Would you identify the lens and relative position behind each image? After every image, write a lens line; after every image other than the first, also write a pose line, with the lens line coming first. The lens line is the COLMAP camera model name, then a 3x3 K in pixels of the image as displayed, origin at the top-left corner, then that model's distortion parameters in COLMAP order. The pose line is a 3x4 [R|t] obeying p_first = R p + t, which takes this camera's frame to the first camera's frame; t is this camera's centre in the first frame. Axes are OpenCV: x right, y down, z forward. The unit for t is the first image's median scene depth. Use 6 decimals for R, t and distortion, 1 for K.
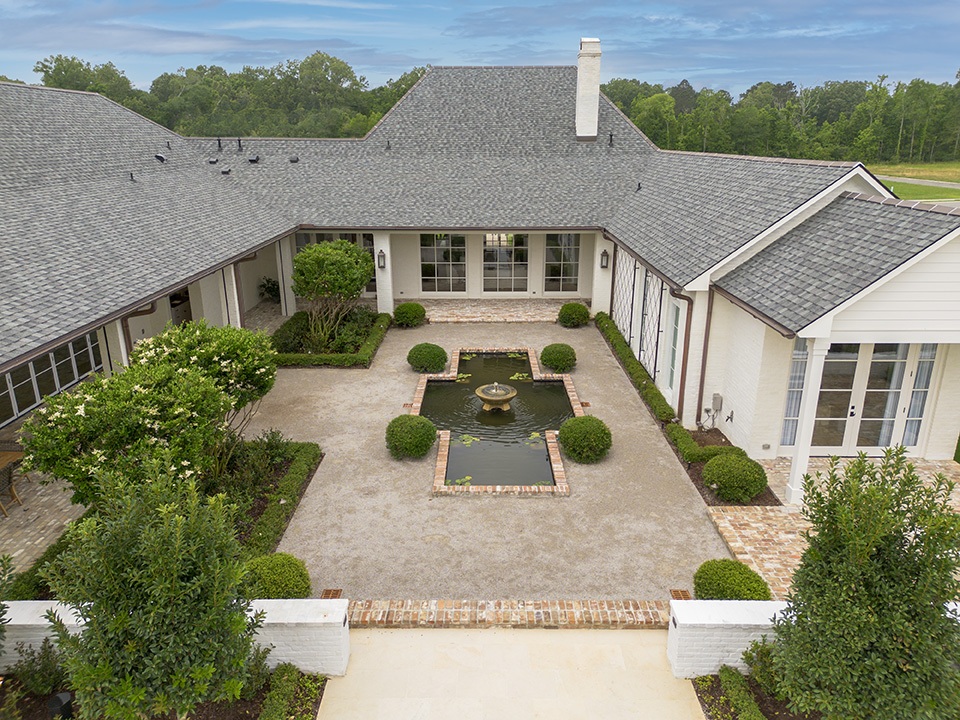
lens RADIAL K [[674.4, 0, 482.5], [0, 674.4, 360.4], [0, 0, 1]] dist [0.086763, -0.106703]
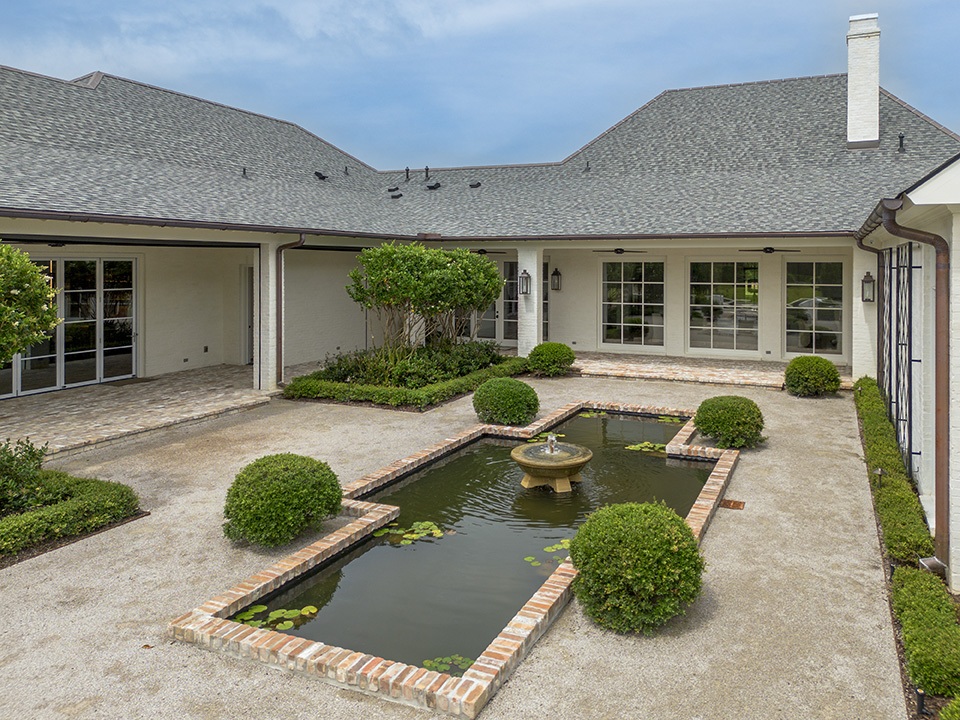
lens RADIAL K [[703.3, 0, 541.2], [0, 703.3, 276.1], [0, 0, 1]] dist [0.068439, -0.078928]
pose [[0.926249, 0.011463, -0.376737, 0.214149], [-0.121219, 0.955493, -0.268958, 0.063122], [0.356887, 0.294790, 0.886414, 0.483539]]
